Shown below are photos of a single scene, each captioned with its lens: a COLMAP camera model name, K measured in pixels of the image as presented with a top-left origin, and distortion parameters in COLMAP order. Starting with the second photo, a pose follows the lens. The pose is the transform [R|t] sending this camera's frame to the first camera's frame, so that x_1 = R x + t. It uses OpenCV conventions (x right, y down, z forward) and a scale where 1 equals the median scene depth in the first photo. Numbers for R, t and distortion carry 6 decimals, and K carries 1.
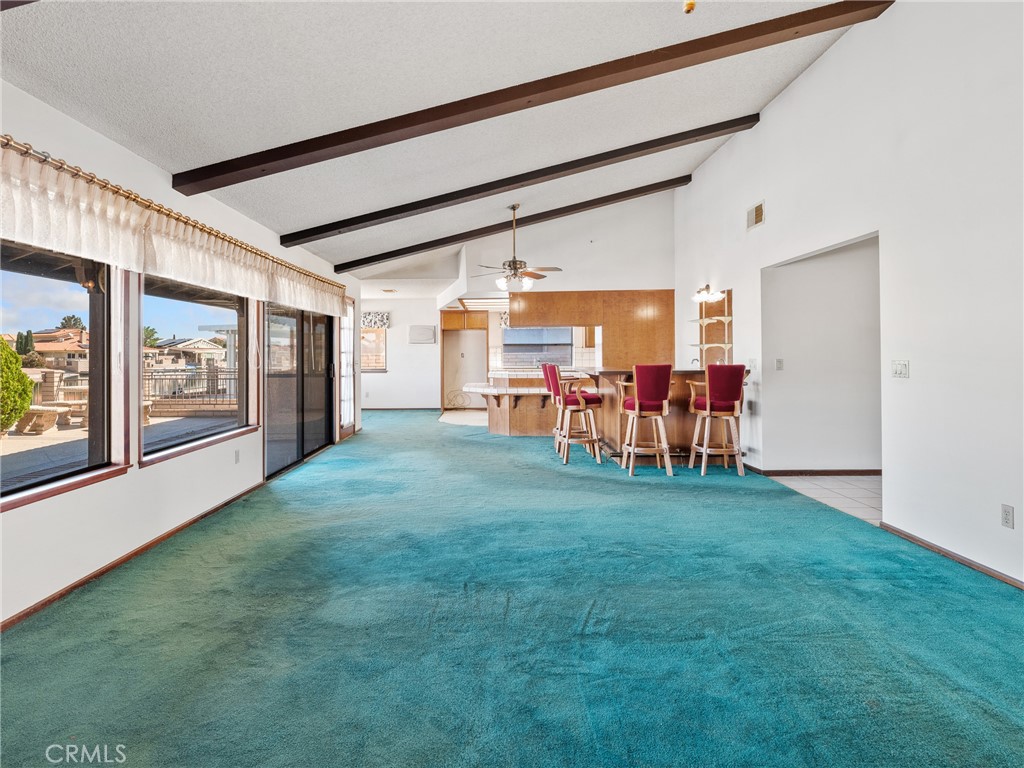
lens RADIAL K [[571.4, 0, 511.5], [0, 571.4, 357.2], [0, 0, 1]] dist [-0.001060, -0.000206]
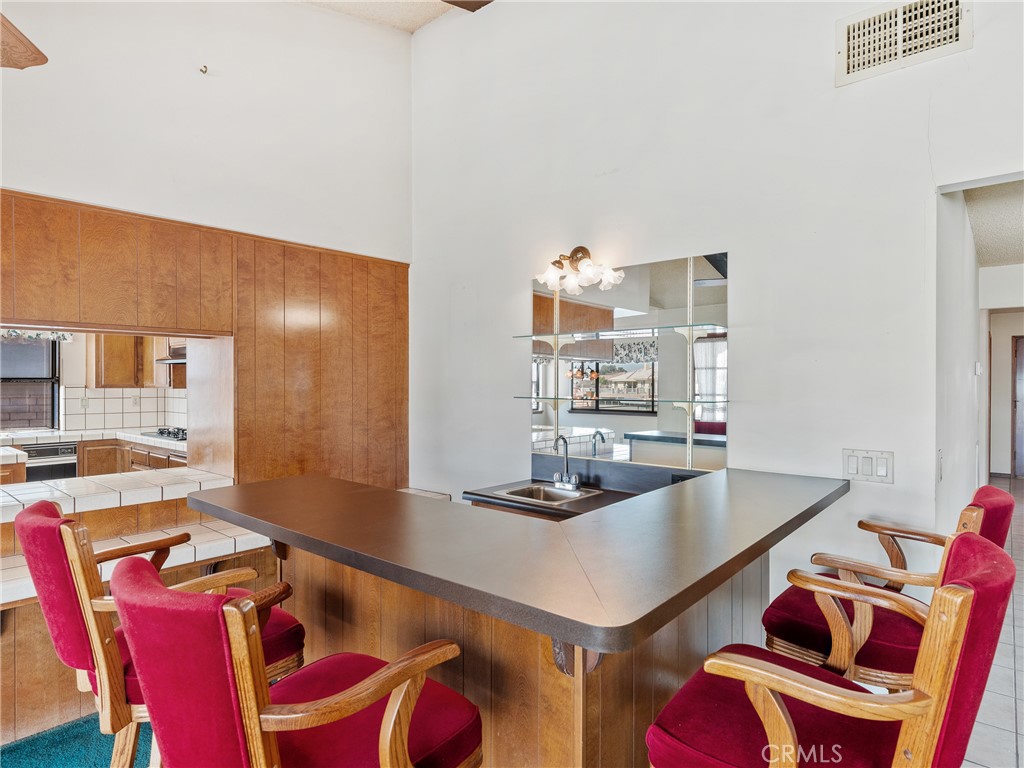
lens RADIAL K [[555.2, 0, 512.0], [0, 555.2, 384.0], [0, 0, 1]] dist [-0.002181, -0.000275]
pose [[0.668172, 0.000601, 0.744007, 0.023941], [-0.003644, 0.999990, 0.002465, -0.023433], [-0.743998, -0.004358, 0.668167, 0.490499]]
